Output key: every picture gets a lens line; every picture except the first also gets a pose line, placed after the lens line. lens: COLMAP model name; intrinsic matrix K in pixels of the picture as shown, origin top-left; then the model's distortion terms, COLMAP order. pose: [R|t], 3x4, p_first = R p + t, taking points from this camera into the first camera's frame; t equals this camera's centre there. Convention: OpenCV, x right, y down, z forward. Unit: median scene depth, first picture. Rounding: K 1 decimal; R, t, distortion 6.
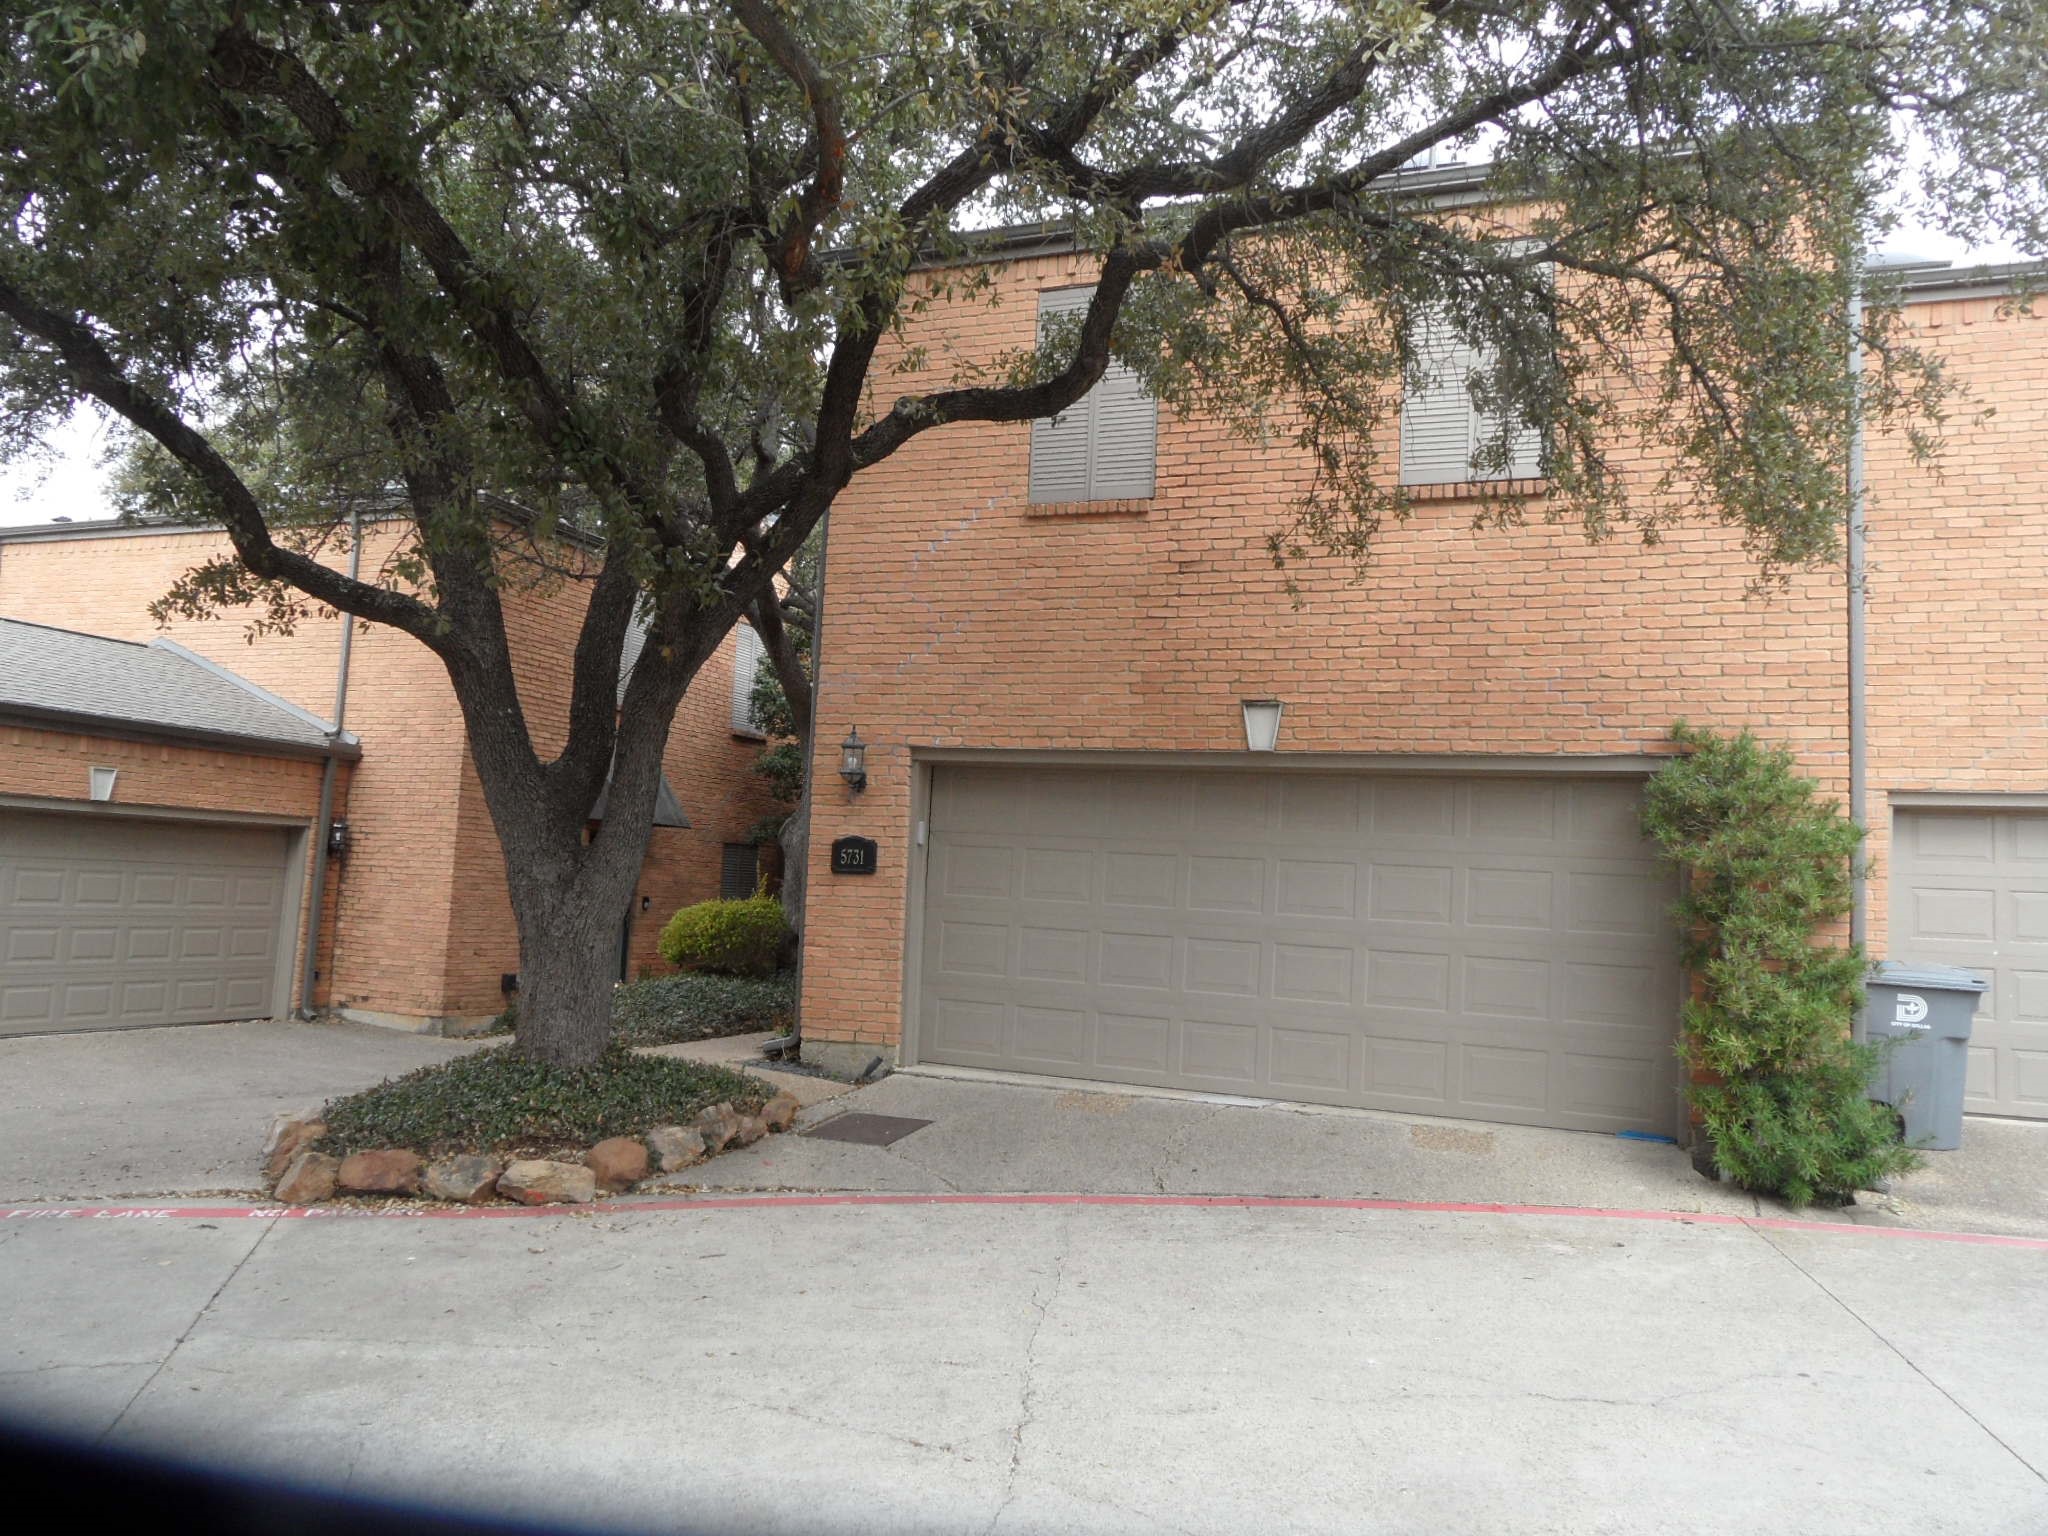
lens RADIAL K [[1514.1, 0, 1024.0], [0, 1514.1, 768.0], [0, 0, 1]] dist [-0.001669, 0.000020]
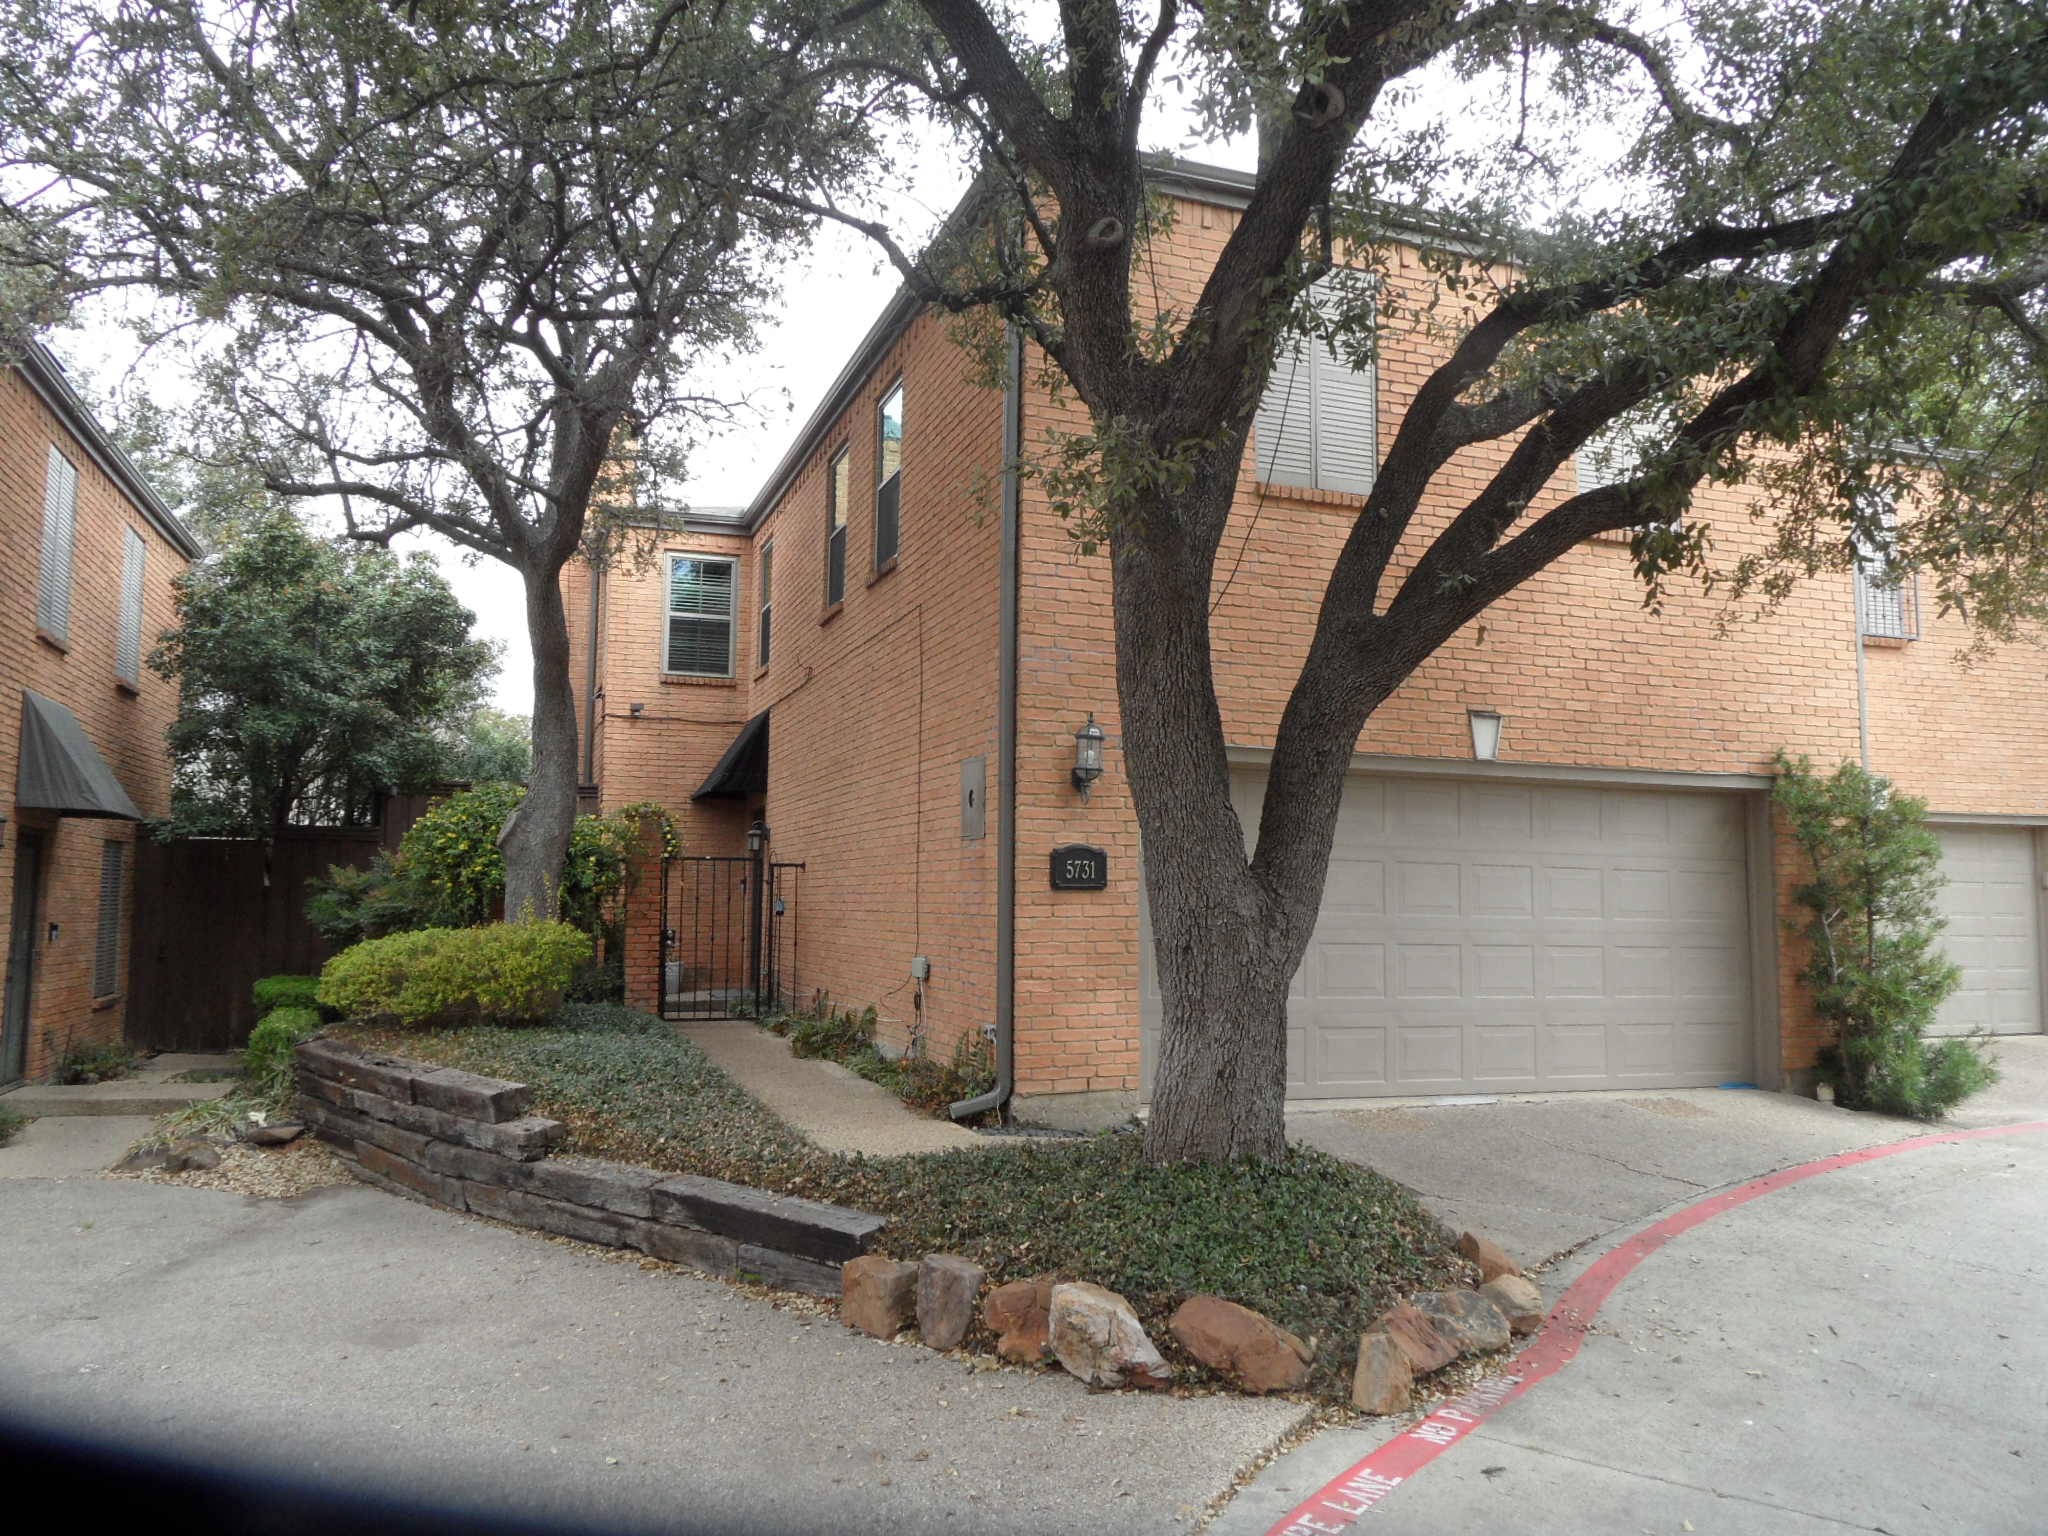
lens RADIAL K [[1514.1, 0, 1024.0], [0, 1514.1, 768.0], [0, 0, 1]] dist [-0.001669, 0.000020]
pose [[0.731802, 0.022631, 0.681142, -0.776731], [-0.032854, 0.999458, 0.002091, 0.002321], [-0.680725, -0.023908, 0.732149, 0.453210]]
